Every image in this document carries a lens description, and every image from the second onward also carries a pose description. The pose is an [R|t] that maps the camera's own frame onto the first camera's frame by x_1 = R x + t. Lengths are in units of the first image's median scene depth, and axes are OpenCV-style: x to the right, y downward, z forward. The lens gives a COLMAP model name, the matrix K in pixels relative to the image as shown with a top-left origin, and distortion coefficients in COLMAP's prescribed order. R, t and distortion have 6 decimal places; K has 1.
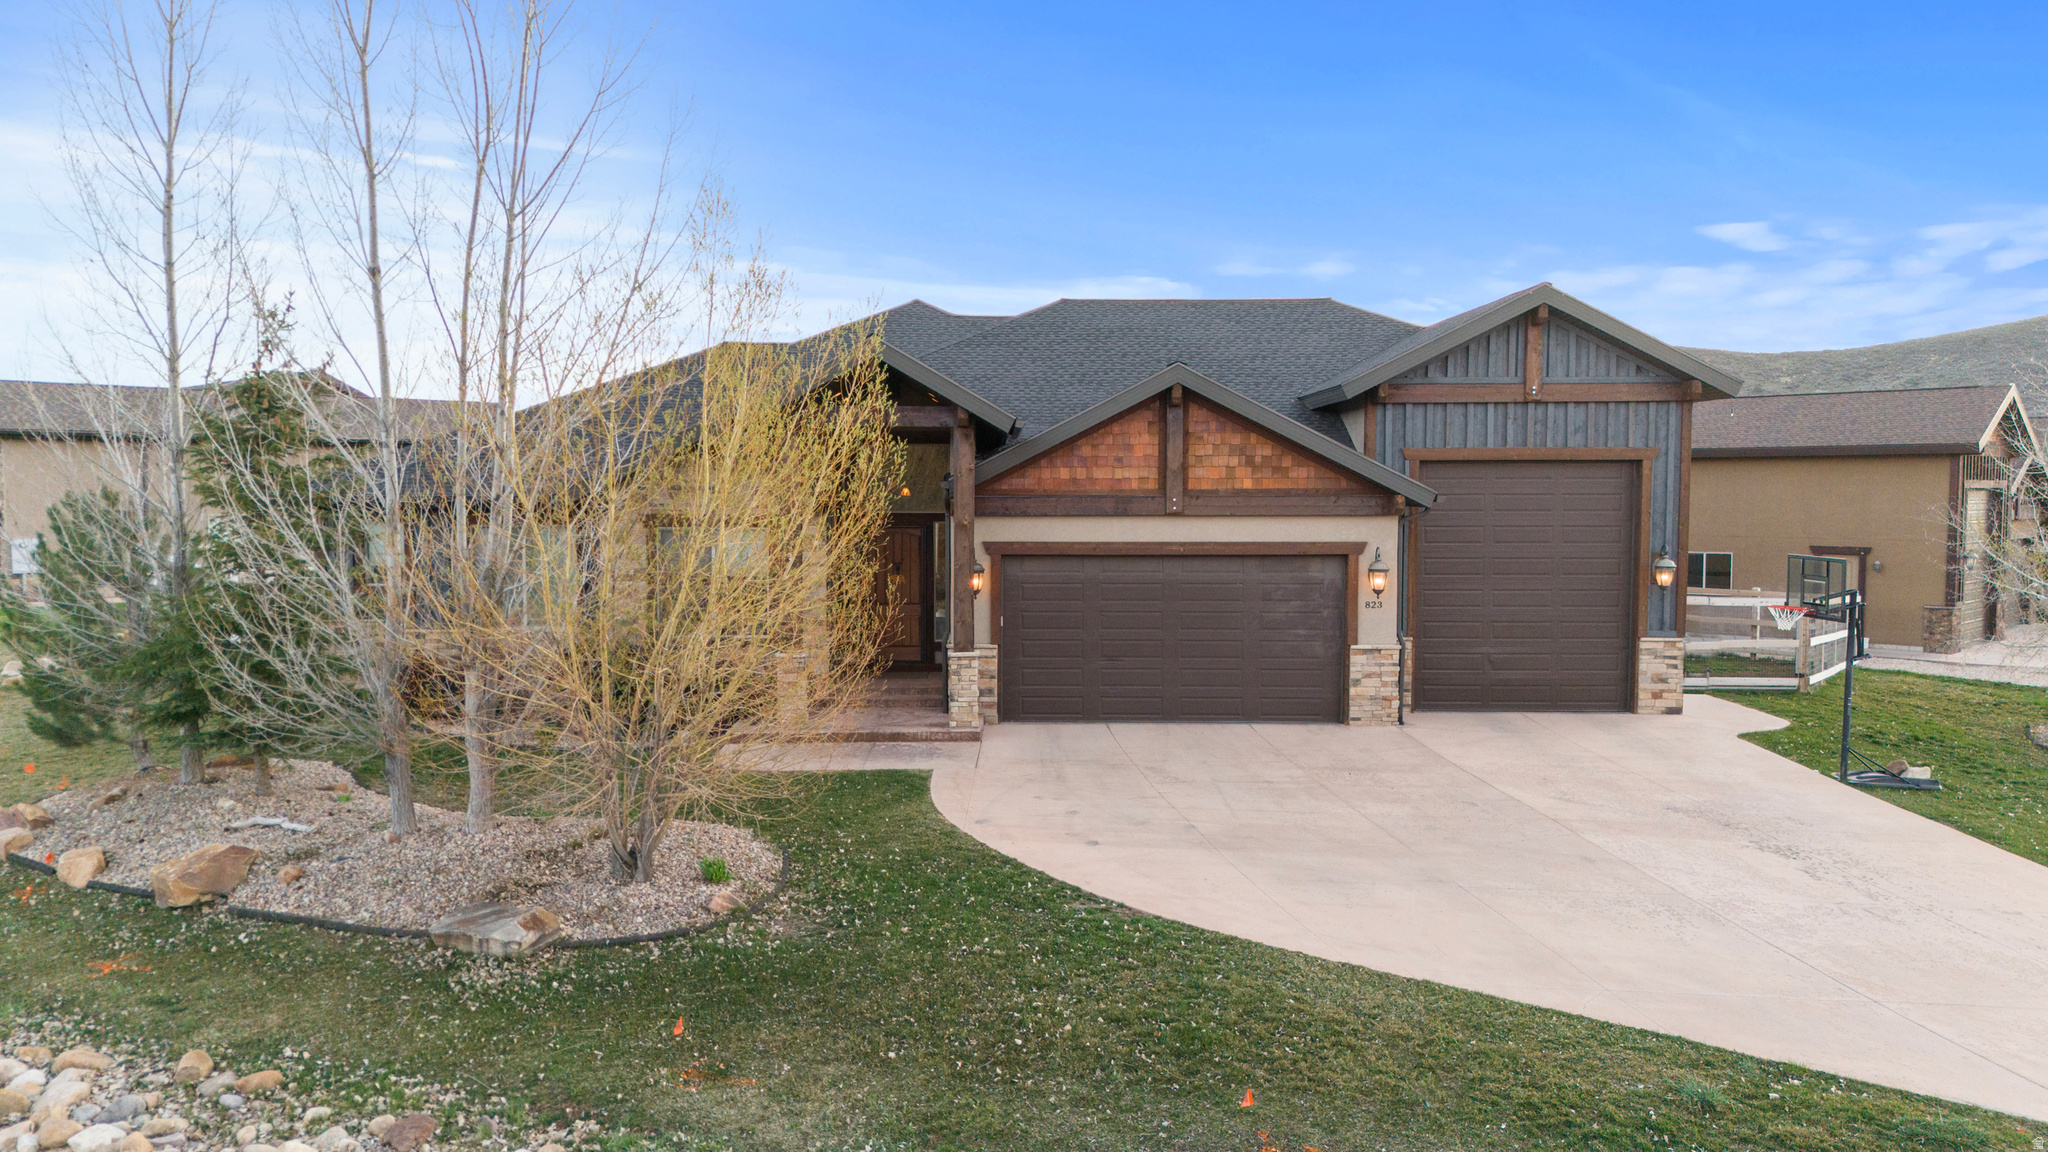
lens RADIAL K [[1449.3, 0, 1023.6], [0, 1449.3, 575.8], [0, 0, 1]] dist [0.035456, -0.010869]
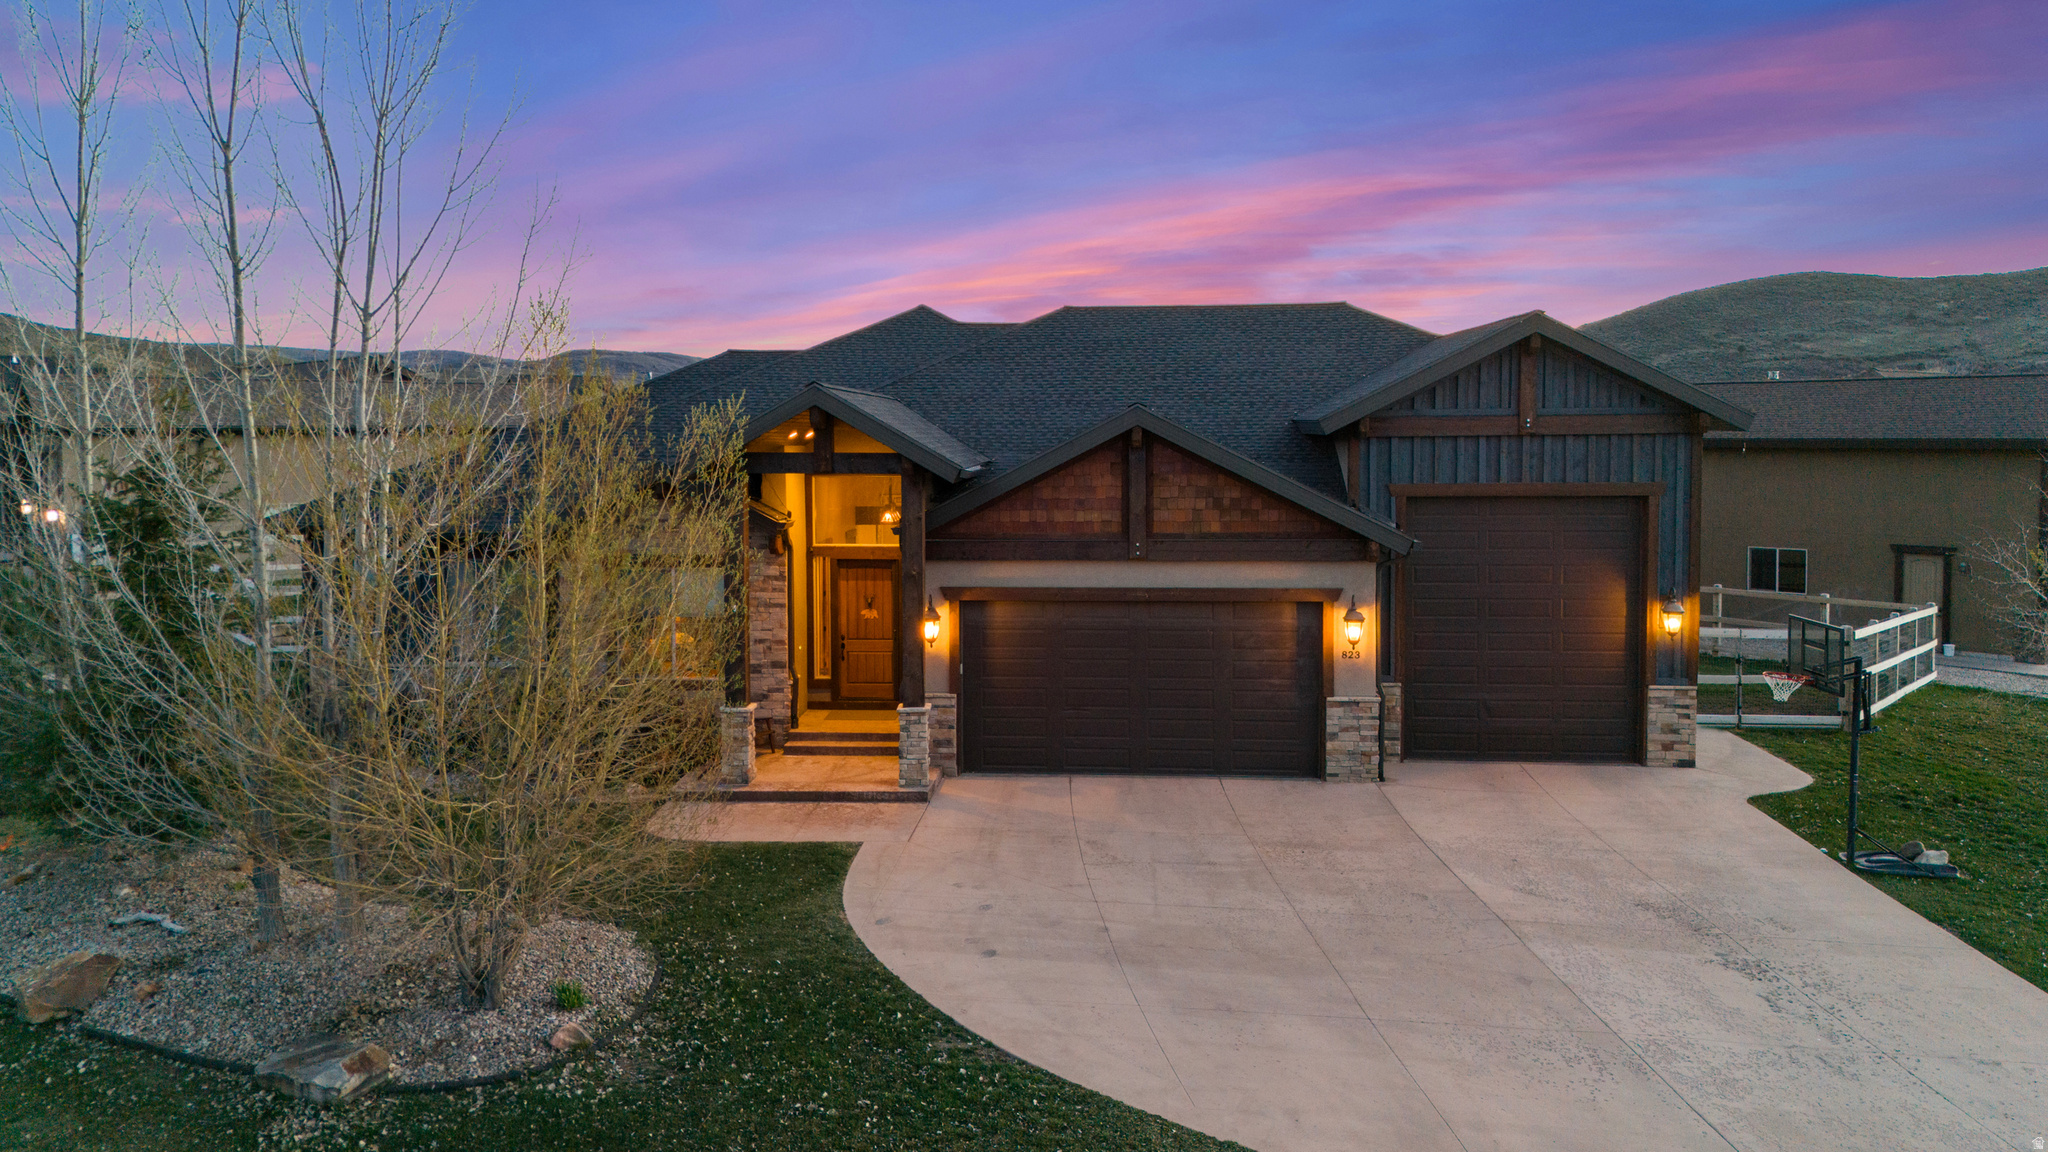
lens RADIAL K [[1466.2, 0, 1024.9], [0, 1466.2, 506.4], [0, 0, 1]] dist [0.027400, -0.004109]
pose [[0.997597, -0.001641, -0.069271, 0.141330], [0.000995, 0.999956, -0.009363, -0.100355], [0.069283, 0.009272, 0.997554, 0.045557]]
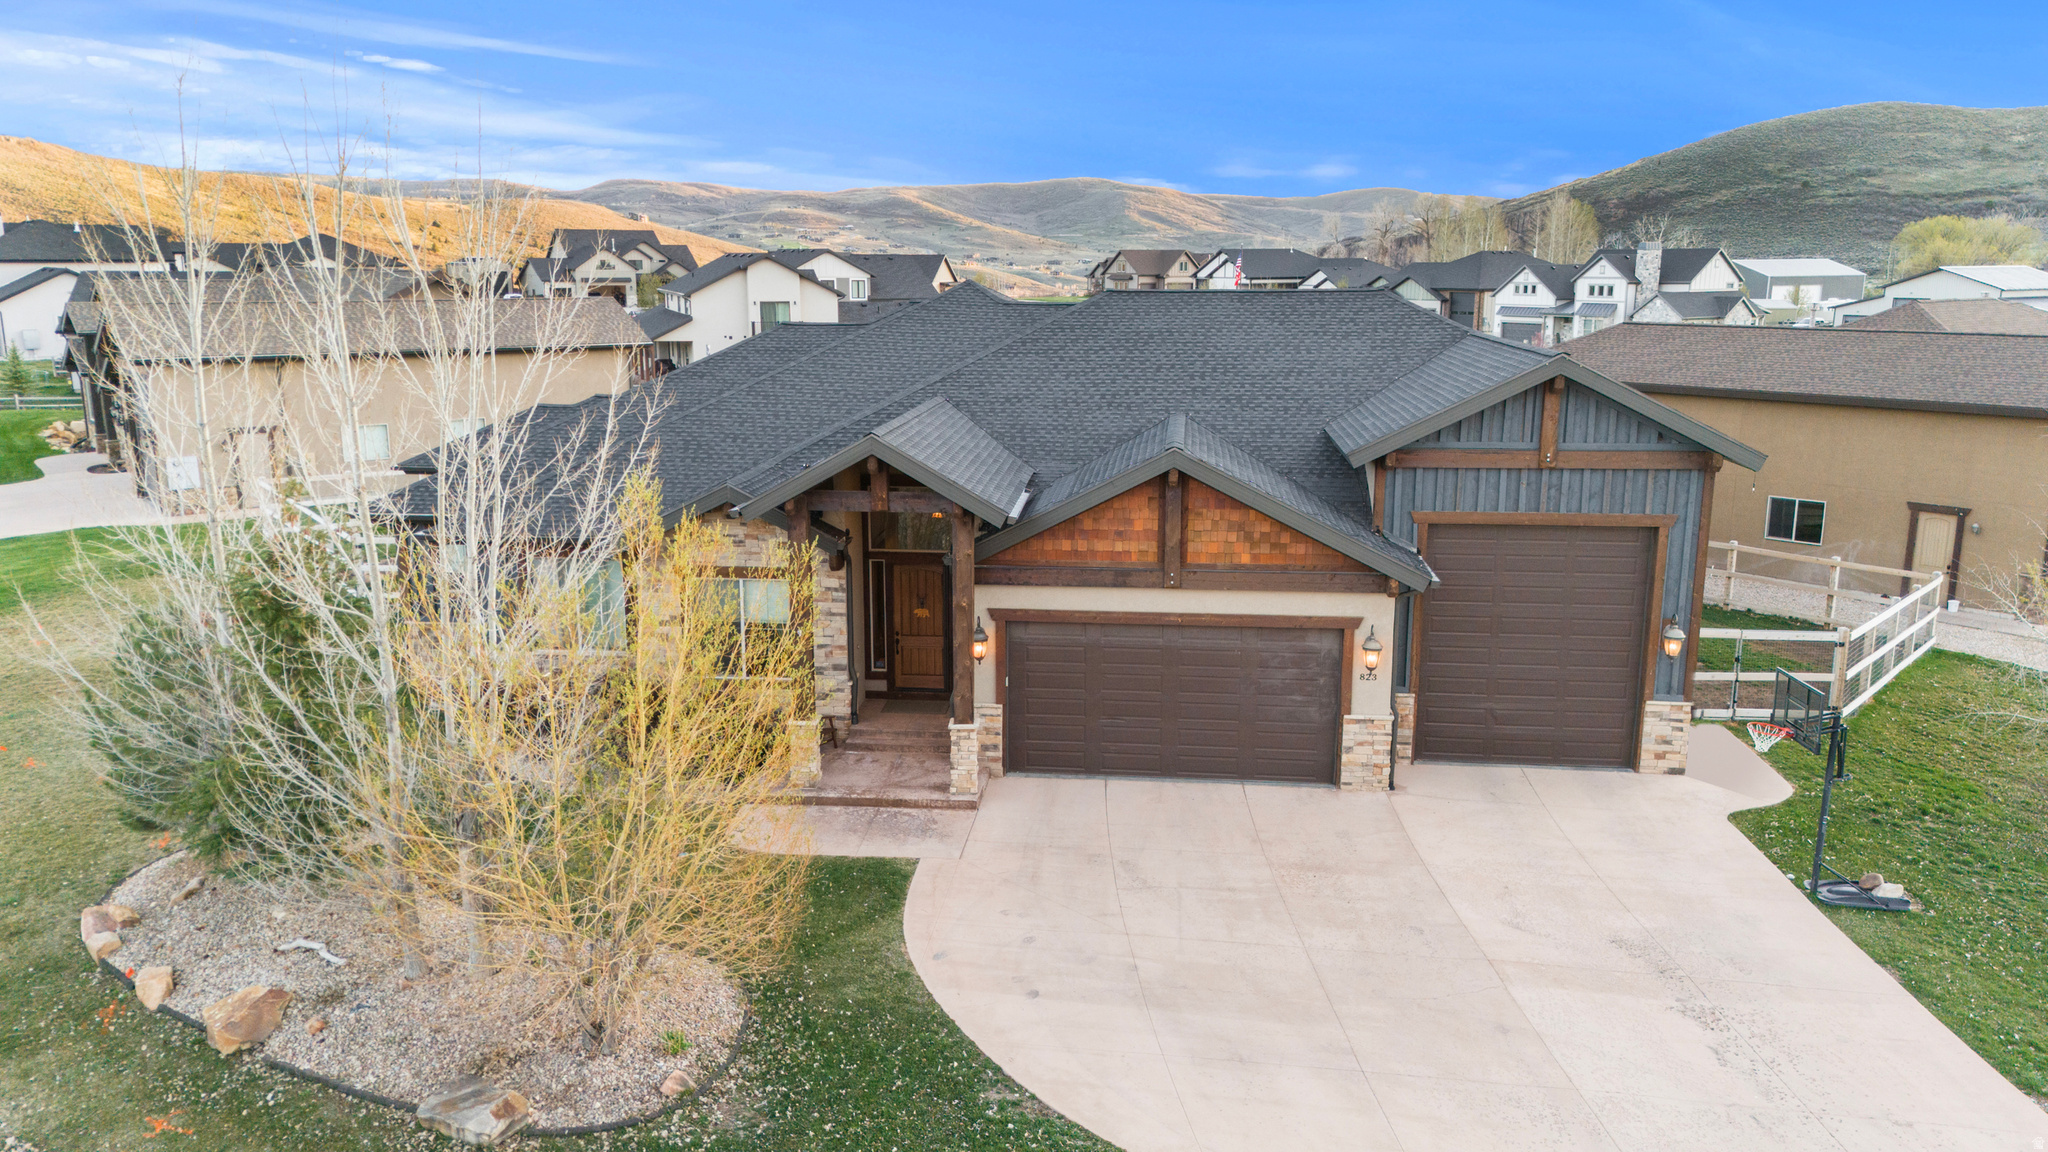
lens RADIAL K [[1435.0, 0, 1024.7], [0, 1435.0, 576.6], [0, 0, 1]] dist [0.029586, -0.008730]
pose [[0.995215, 0.019533, -0.095736, 0.142004], [-0.005837, 0.989950, 0.141297, -0.283232], [0.097534, -0.140062, 0.985327, -0.014380]]
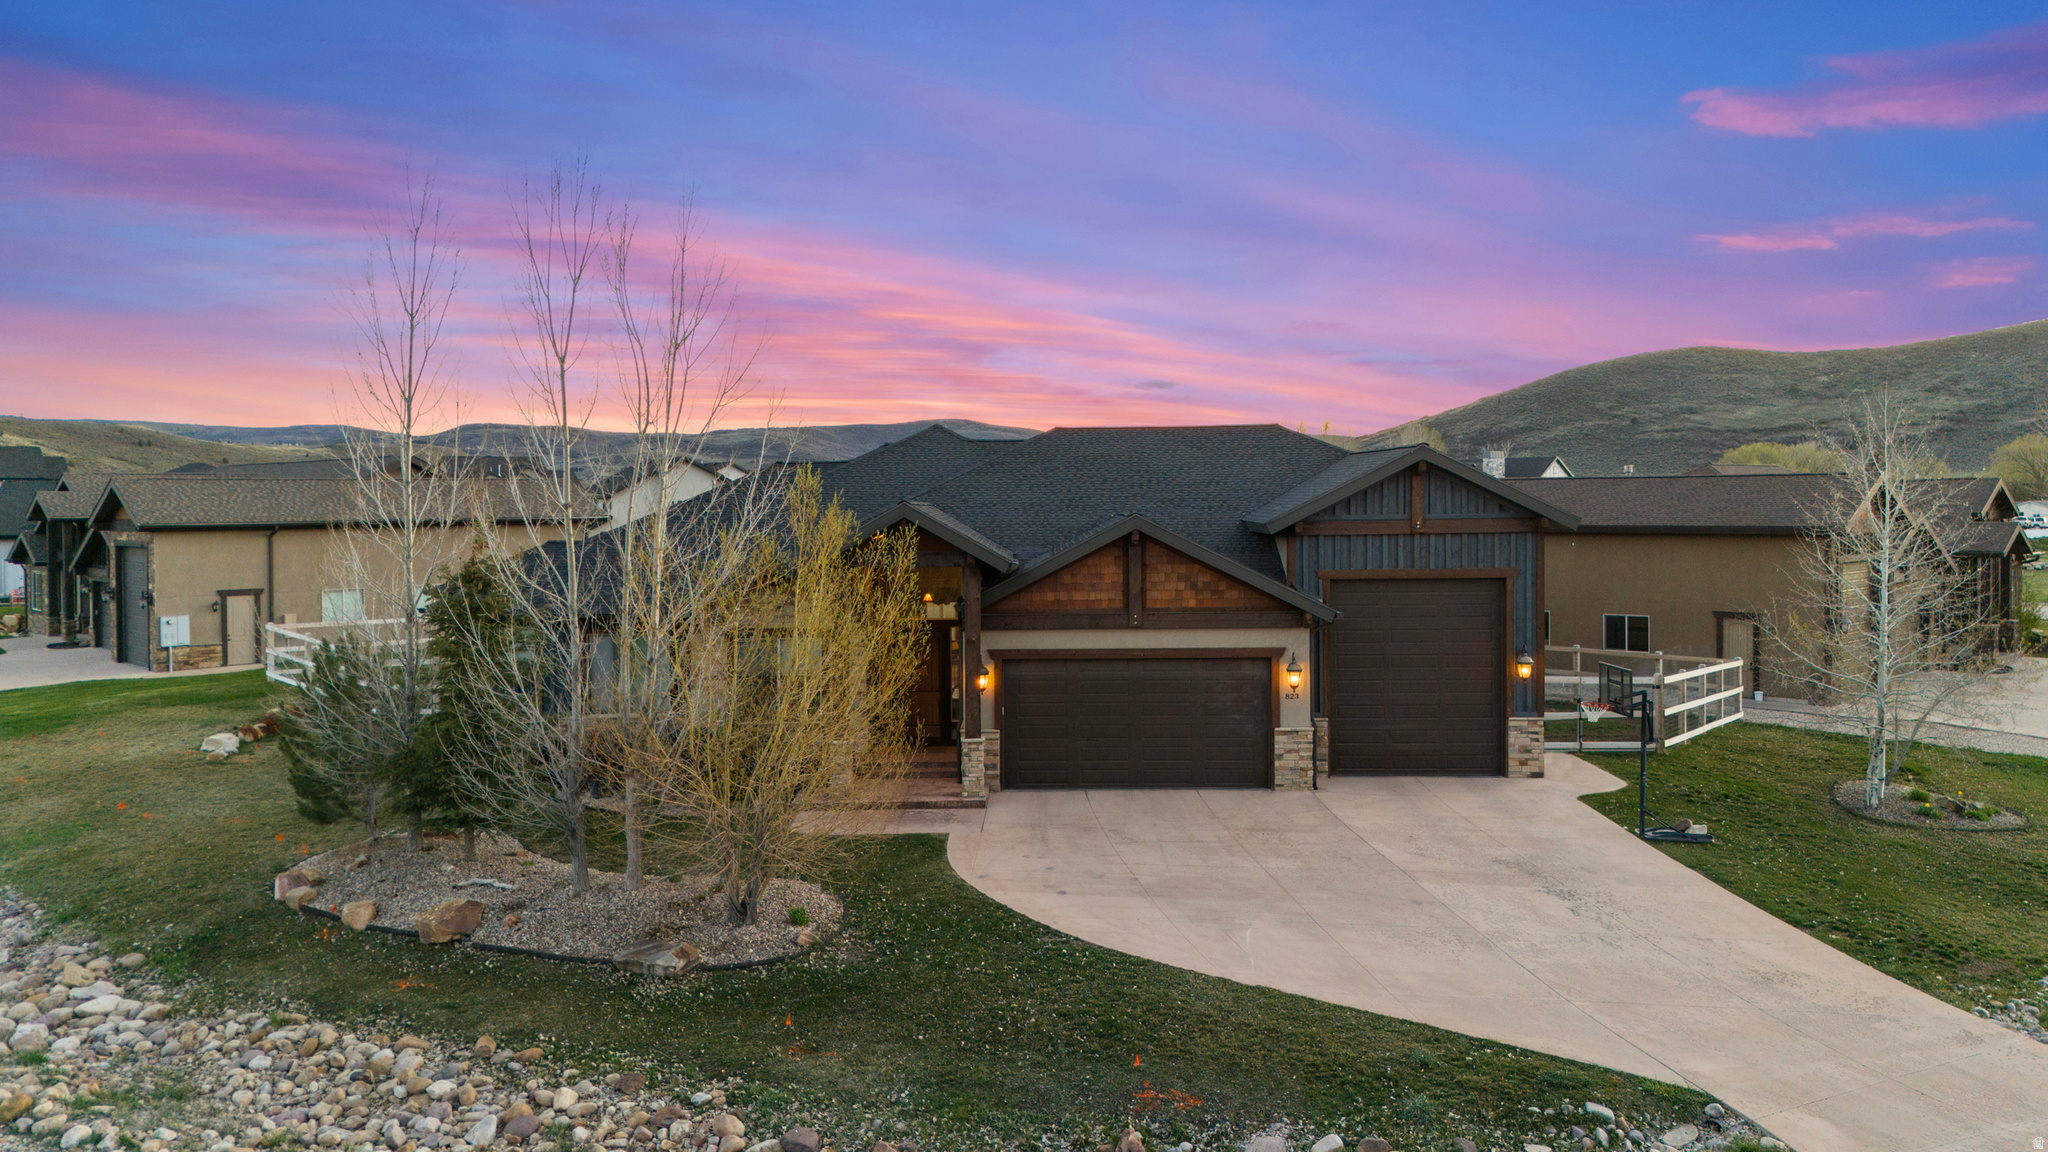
lens RADIAL K [[1435.5, 0, 1018.6], [0, 1435.5, 550.9], [0, 0, 1]] dist [0.033172, -0.006522]
pose [[0.999762, -0.010871, -0.018933, 0.036570], [0.010300, 0.999498, -0.029973, -0.108288], [0.019250, 0.029771, 0.999371, -0.413403]]
